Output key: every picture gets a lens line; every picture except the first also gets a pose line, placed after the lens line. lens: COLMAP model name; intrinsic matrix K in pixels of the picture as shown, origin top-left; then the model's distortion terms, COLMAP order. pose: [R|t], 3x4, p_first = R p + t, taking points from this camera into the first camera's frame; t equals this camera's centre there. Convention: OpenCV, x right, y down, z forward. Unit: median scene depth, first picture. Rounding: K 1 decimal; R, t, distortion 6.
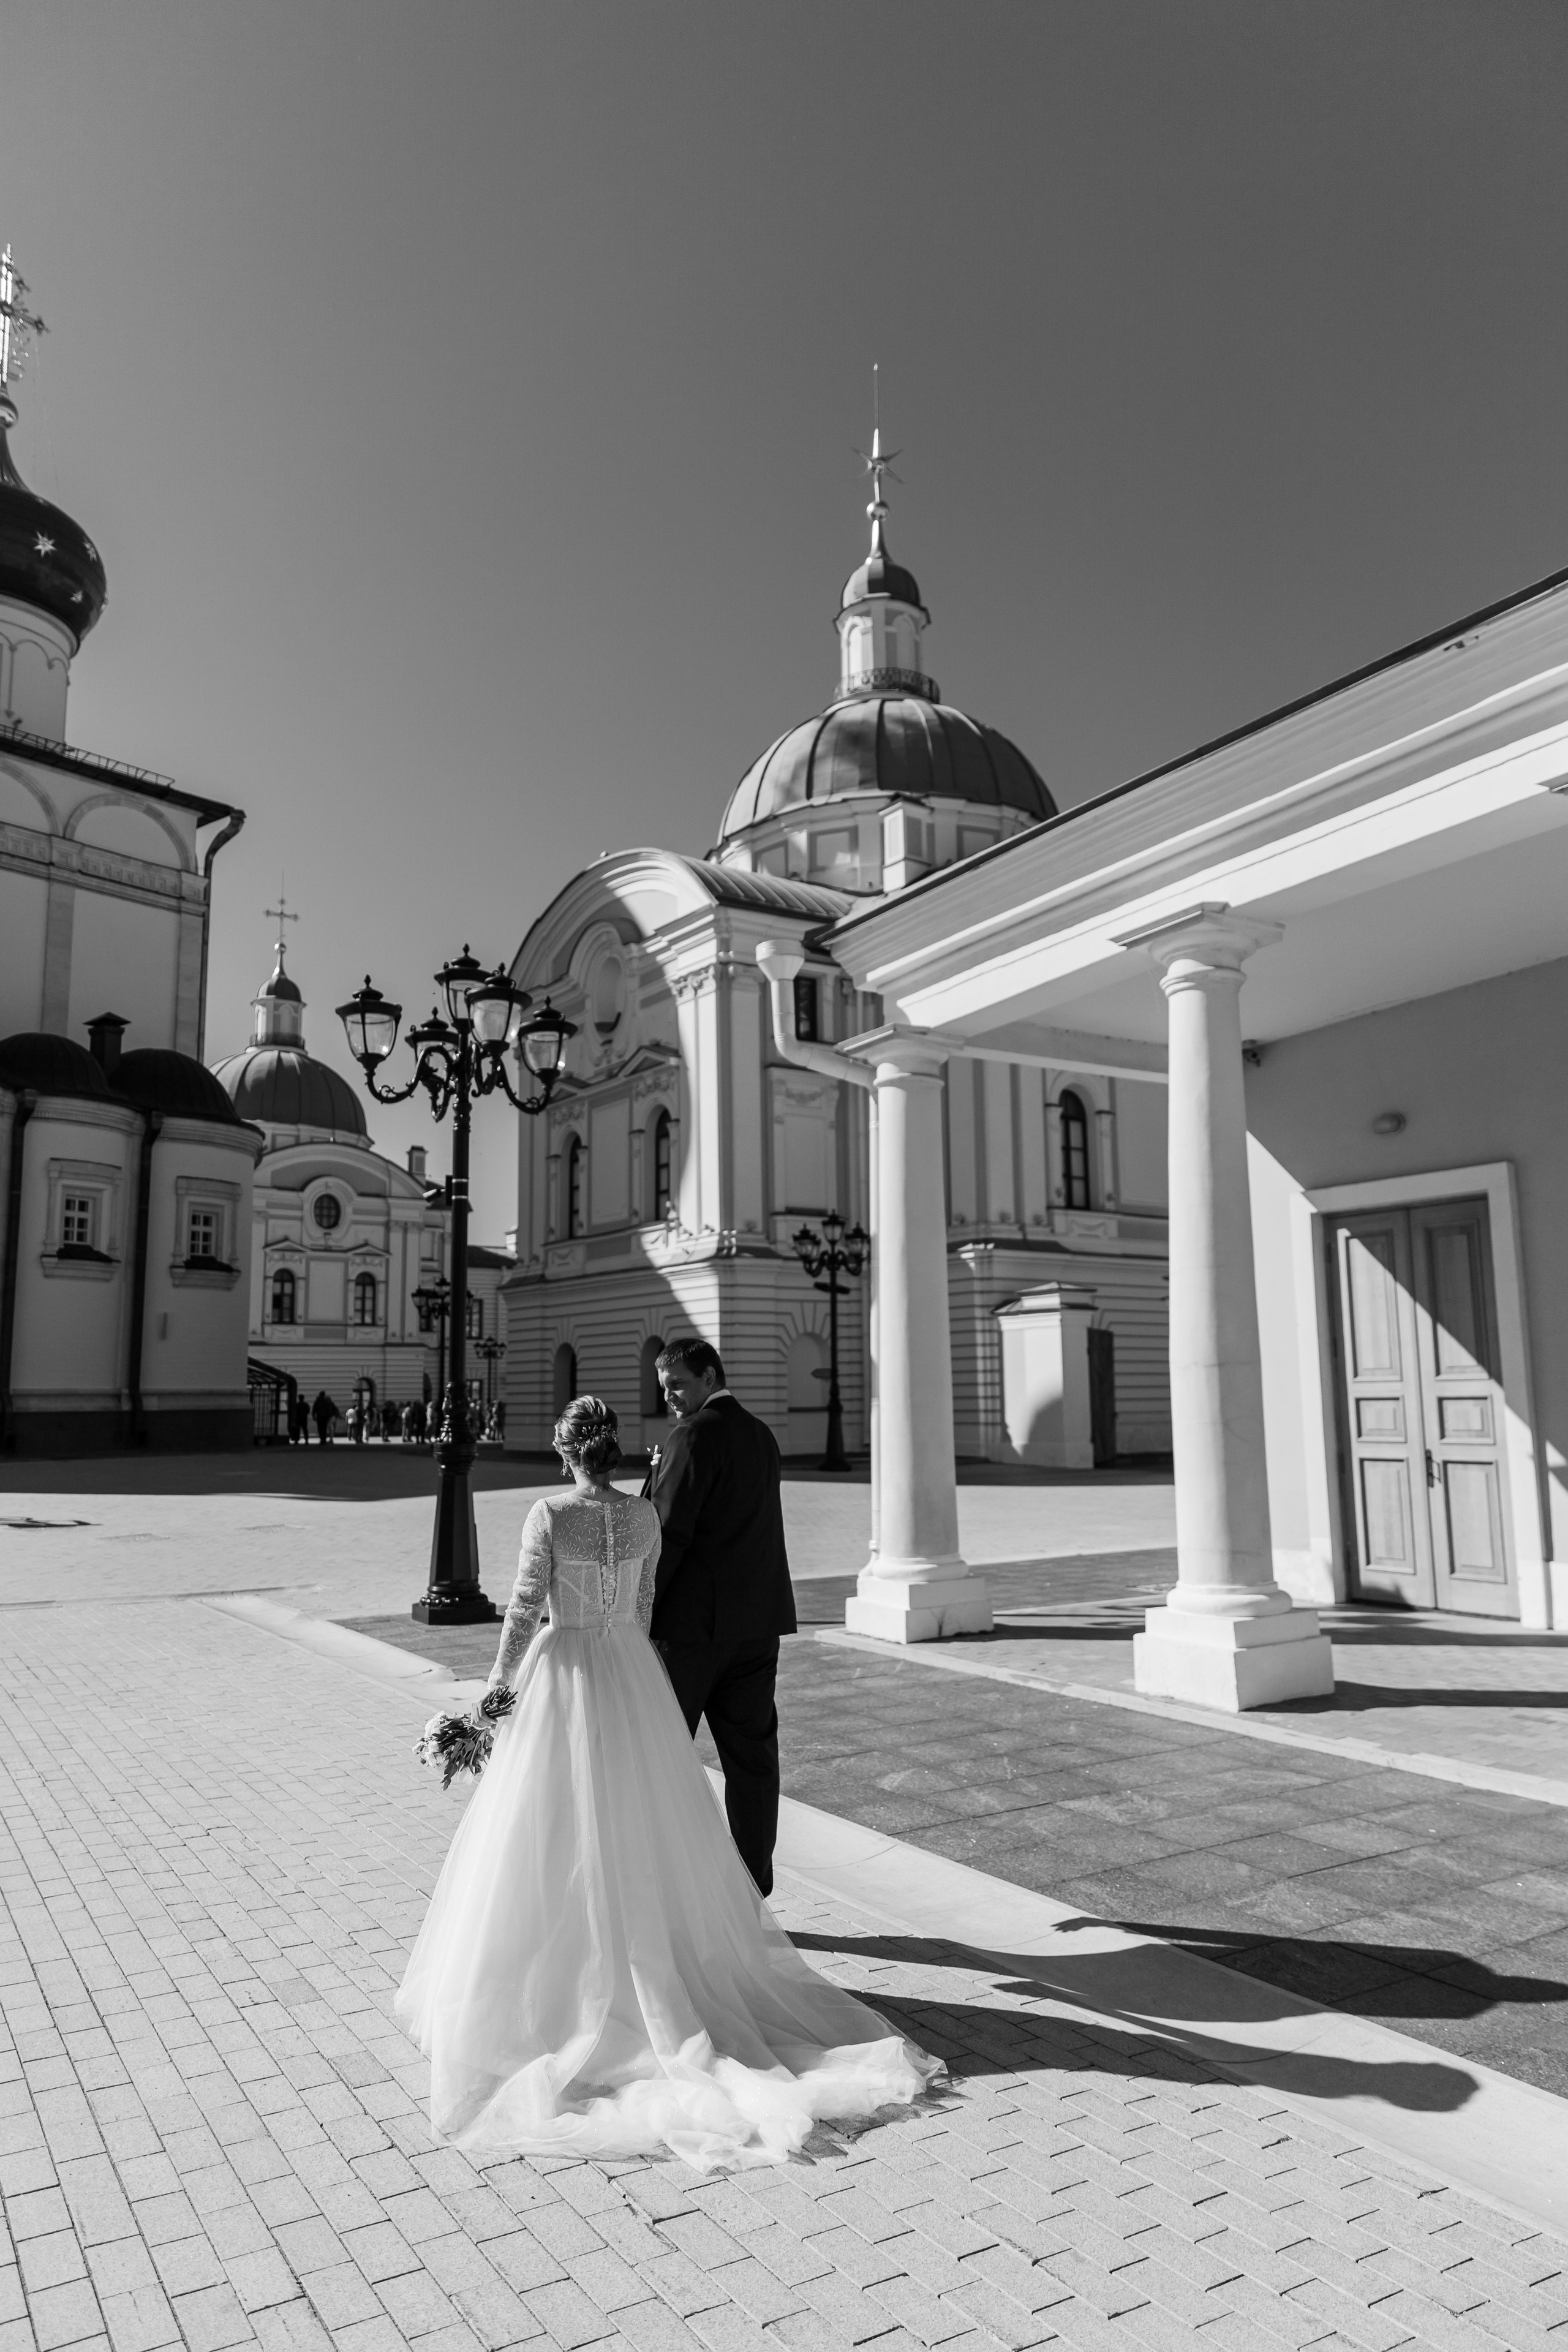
lens RADIAL K [[1563.2, 0, 775.4], [0, 1563.2, 1193.2], [0, 0, 1]] dist [0.005313, 0.000517]
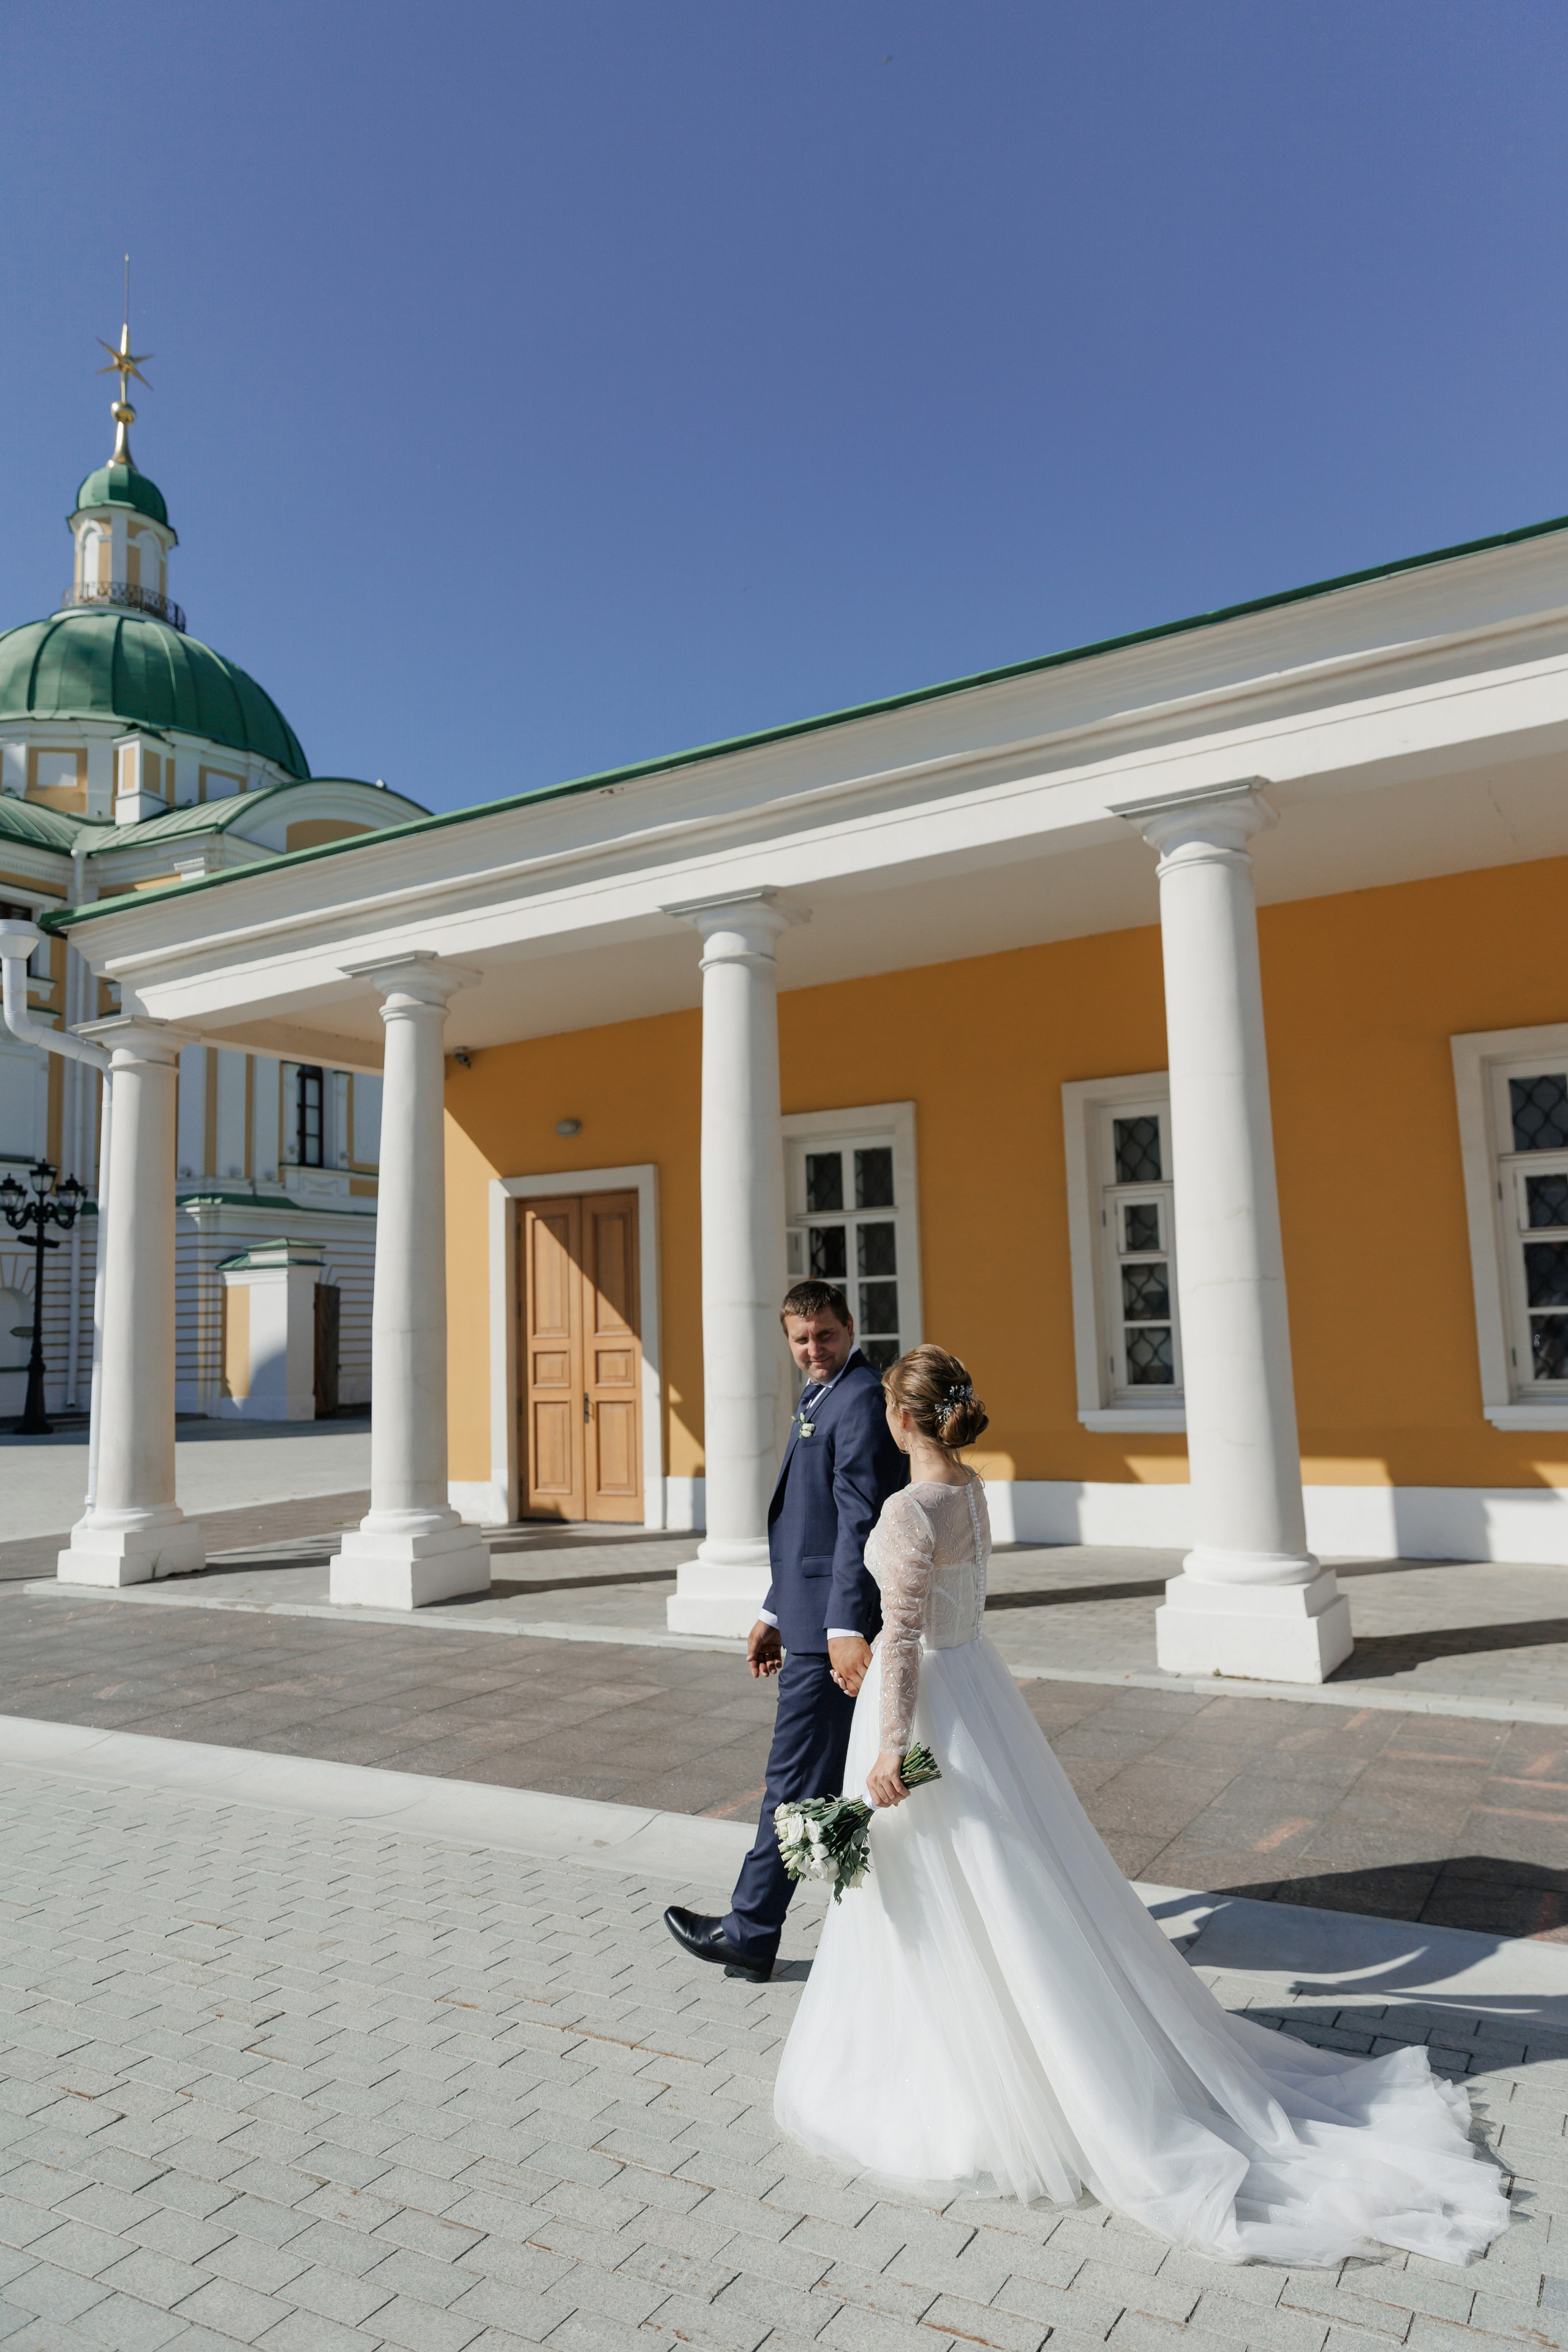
lens RADIAL K [[1538.5, 0, 803.9], [0, 1538.5, 1164.7], [0, 0, 1]] dist [0.014865, -0.003730]
pose [[0.877168, 0.038743, 0.478617, -0.020691], [-0.044660, 0.999002, 0.000982, -0.024229], [-0.478102, -0.022236, 0.878023, -0.141586]]
